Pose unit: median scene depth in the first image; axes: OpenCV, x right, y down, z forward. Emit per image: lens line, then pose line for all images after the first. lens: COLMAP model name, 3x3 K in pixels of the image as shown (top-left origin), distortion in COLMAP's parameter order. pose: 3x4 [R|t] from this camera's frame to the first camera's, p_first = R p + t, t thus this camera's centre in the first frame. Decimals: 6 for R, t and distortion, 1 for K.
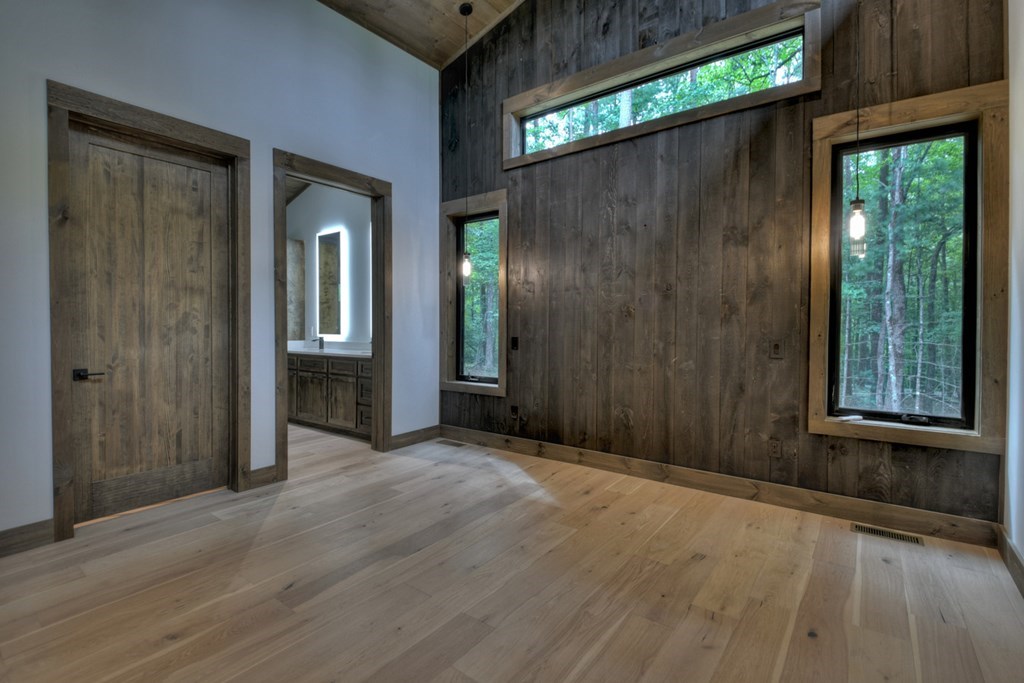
lens RADIAL K [[455.5, 0, 510.6], [0, 455.5, 346.0], [0, 0, 1]] dist [-0.001398, -0.000305]
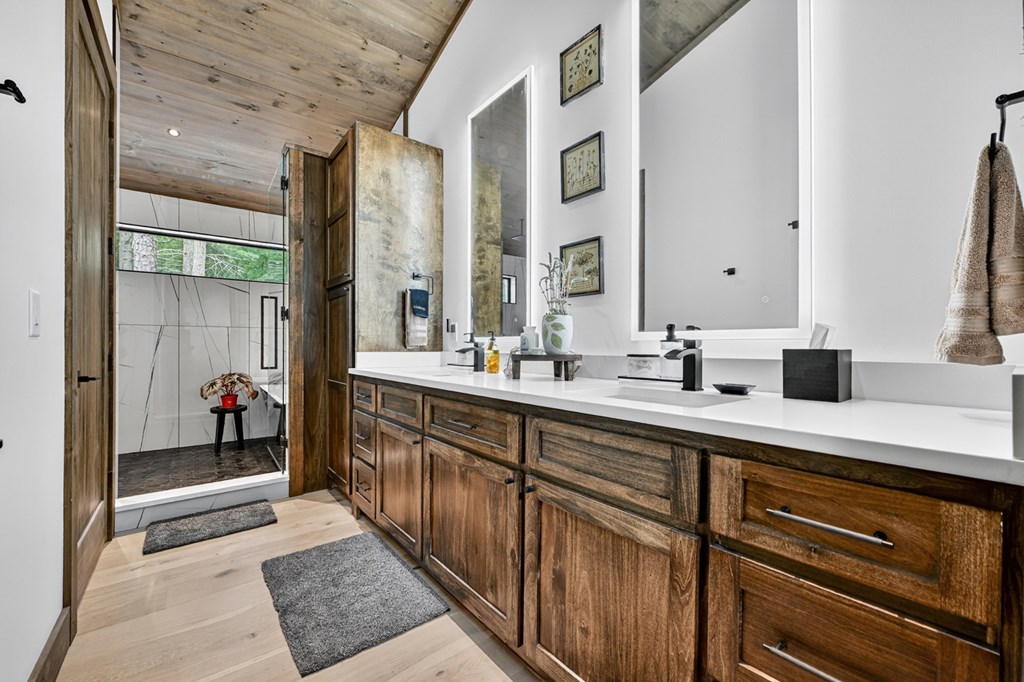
lens RADIAL K [[455.5, 0, 510.6], [0, 455.5, 345.5], [0, 0, 1]] dist [-0.001398, -0.000305]
pose [[0.962291, -0.011296, -0.271789, -0.269419], [0.002621, 0.999476, -0.032261, -0.003565], [0.272011, 0.030332, 0.961816, 0.594049]]
